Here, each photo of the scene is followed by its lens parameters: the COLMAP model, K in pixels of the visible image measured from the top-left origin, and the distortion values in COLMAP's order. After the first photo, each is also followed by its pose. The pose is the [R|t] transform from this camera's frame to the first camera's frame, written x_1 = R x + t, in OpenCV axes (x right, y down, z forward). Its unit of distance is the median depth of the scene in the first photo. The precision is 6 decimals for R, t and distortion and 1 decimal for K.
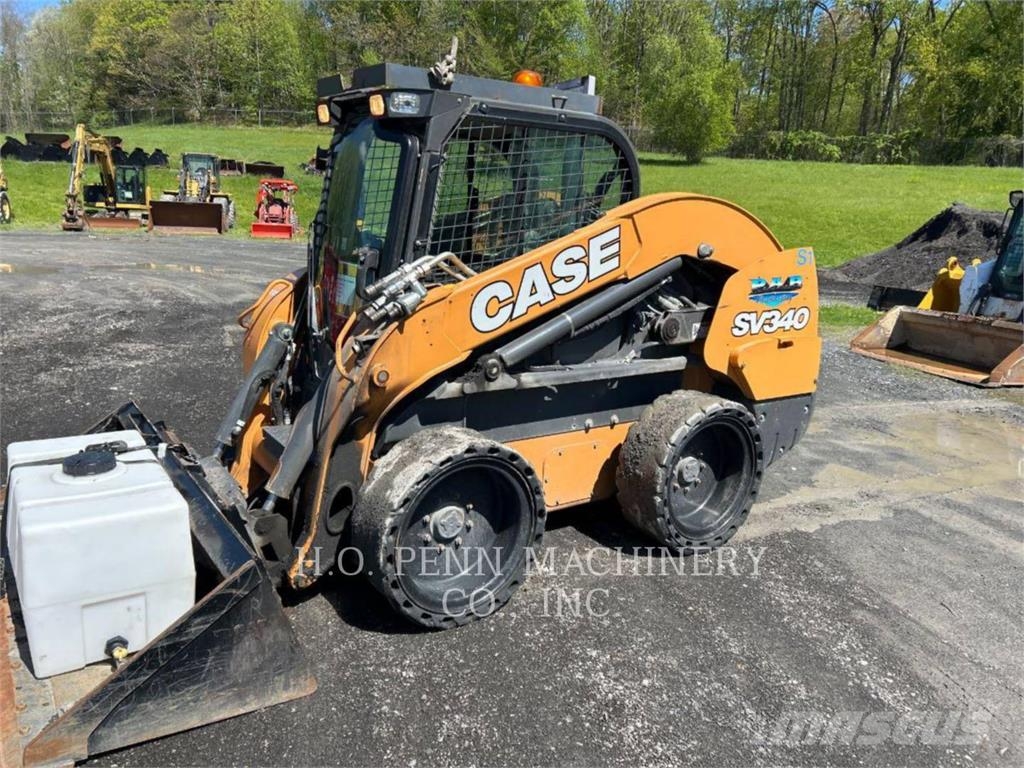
lens RADIAL K [[771.8, 0, 516.6], [0, 771.8, 377.8], [0, 0, 1]] dist [0.062481, -0.068198]
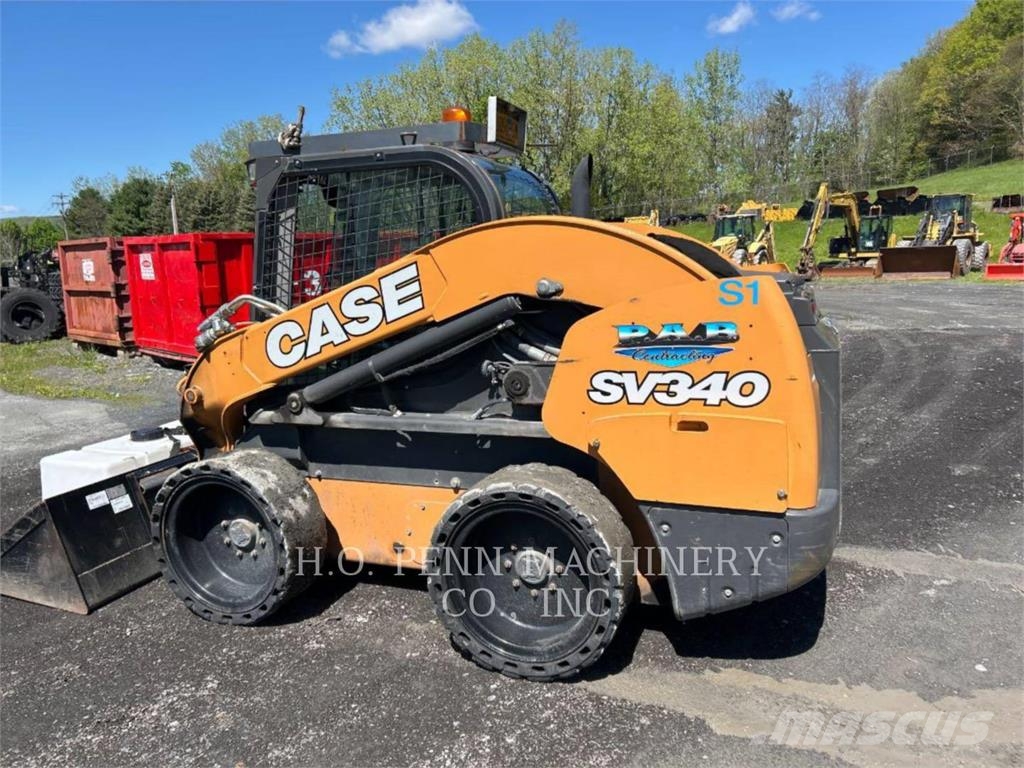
lens RADIAL K [[771.8, 0, 518.1], [0, 771.8, 382.4], [0, 0, 1]] dist [0.062481, -0.068198]
pose [[0.562075, 0.075083, -0.823671, 0.833997], [-0.119954, 0.992742, 0.008637, -0.069915], [0.818342, 0.093948, 0.567001, 0.524789]]
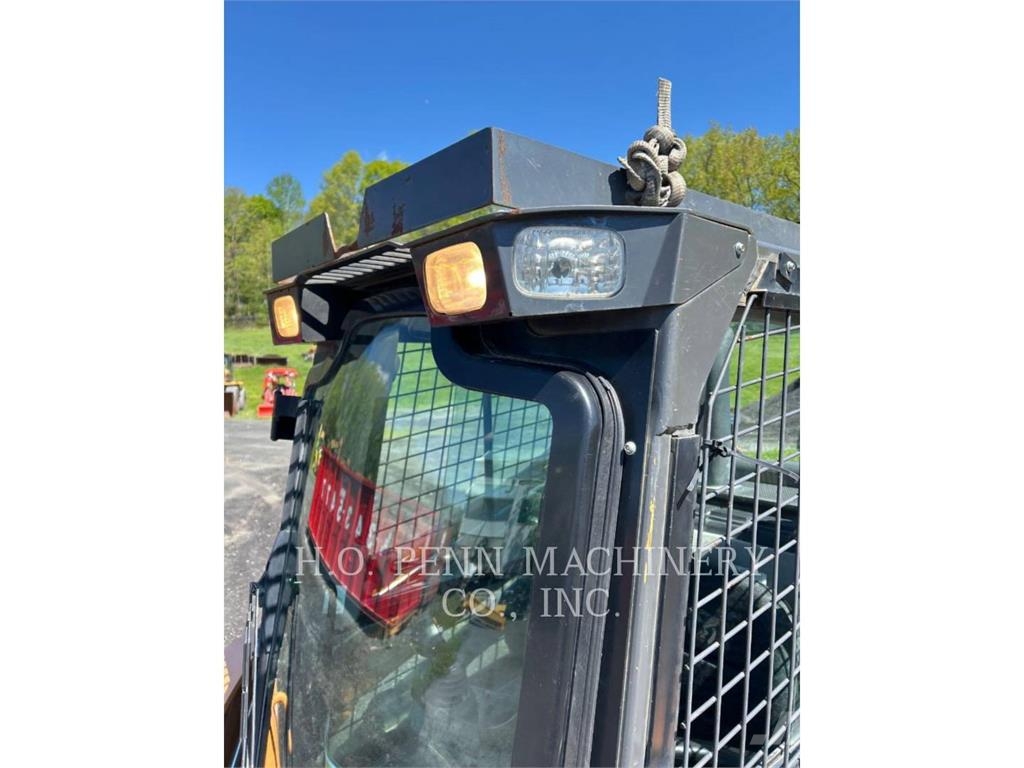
lens RADIAL K [[581.7, 0, 517.4], [0, 581.7, 375.7], [0, 0, 1]] dist [0.032736, 0.000432]
pose [[0.994310, -0.061983, 0.086633, -0.138296], [0.078700, 0.975530, -0.205300, -0.209599], [-0.071788, 0.210950, 0.974857, 0.619232]]
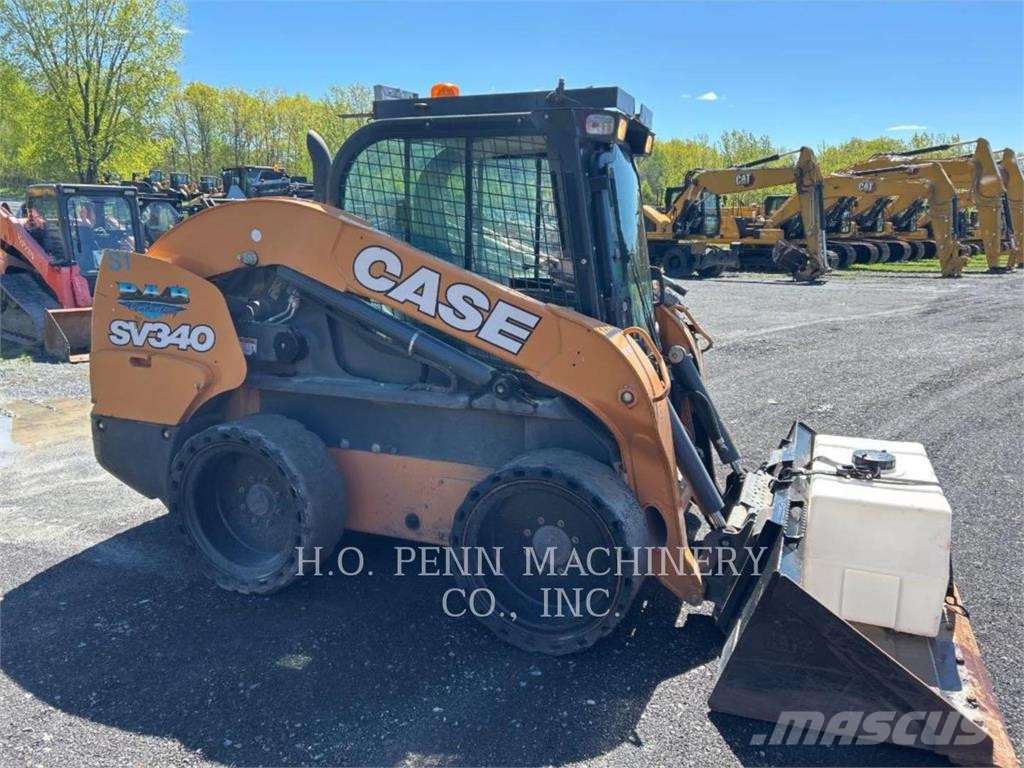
lens RADIAL K [[771.8, 0, 510.6], [0, 771.8, 384.7], [0, 0, 1]] dist [0.062481, -0.068198]
pose [[0.564399, 0.137145, -0.814030, 1.325916], [-0.176386, 0.983365, 0.043379, -0.130573], [0.806438, 0.119100, 0.579201, 0.842780]]
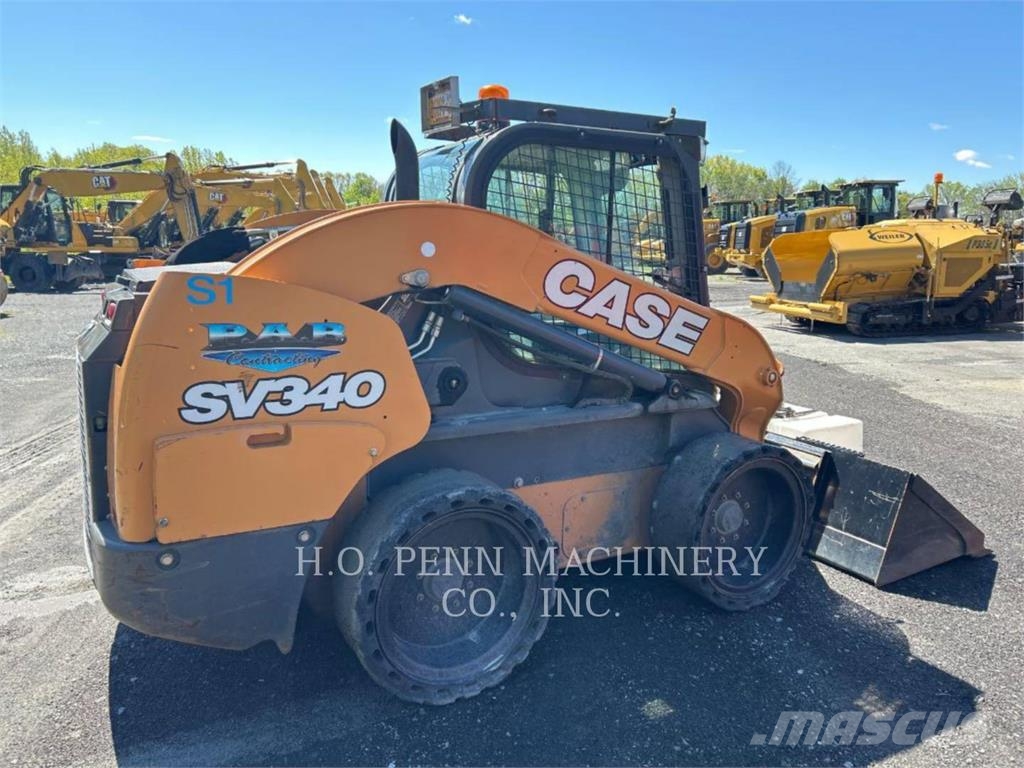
lens RADIAL K [[771.8, 0, 516.3], [0, 771.8, 382.8], [0, 0, 1]] dist [0.062481, -0.068198]
pose [[0.996231, -0.003962, -0.086646, 0.576988], [-0.000495, 0.998681, -0.051350, -0.053713], [0.086735, 0.051199, 0.994915, 0.430023]]
